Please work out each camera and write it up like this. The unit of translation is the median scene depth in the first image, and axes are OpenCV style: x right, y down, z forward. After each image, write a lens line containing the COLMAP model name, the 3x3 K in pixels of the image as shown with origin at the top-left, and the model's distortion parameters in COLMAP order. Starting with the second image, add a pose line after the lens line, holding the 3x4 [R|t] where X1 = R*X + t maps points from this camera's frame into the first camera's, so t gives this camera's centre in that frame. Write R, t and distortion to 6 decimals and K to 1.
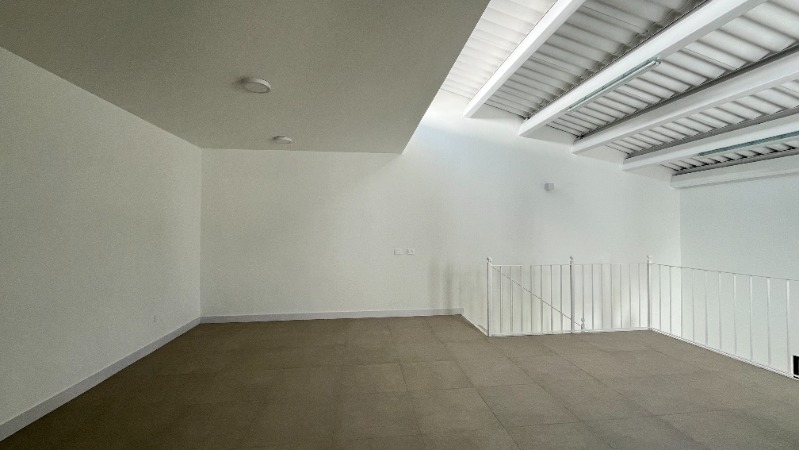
lens RADIAL K [[321.6, 0, 400.2], [0, 321.6, 227.6], [0, 0, 1]] dist [-0.001337, -0.001156]
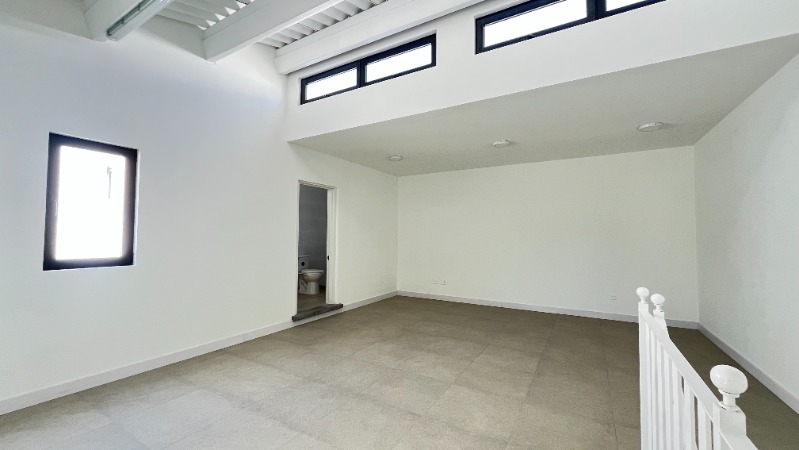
lens RADIAL K [[321.6, 0, 397.0], [0, 321.6, 225.7], [0, 0, 1]] dist [-0.001337, -0.001156]
pose [[-0.612288, -0.028602, -0.790118, 0.614830], [0.001474, 0.999302, -0.037317, 0.024771], [0.790634, -0.024013, -0.611818, 0.803836]]
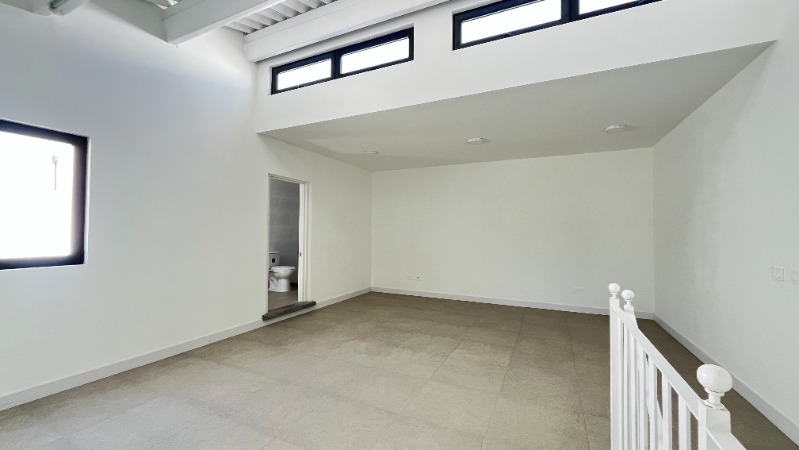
lens RADIAL K [[321.6, 0, 397.2], [0, 321.6, 225.5], [0, 0, 1]] dist [-0.001337, -0.001156]
pose [[-0.541915, -0.019205, -0.840214, 0.612232], [0.000785, 0.999727, -0.023358, 0.022338], [0.840433, -0.013318, -0.541752, 0.792711]]
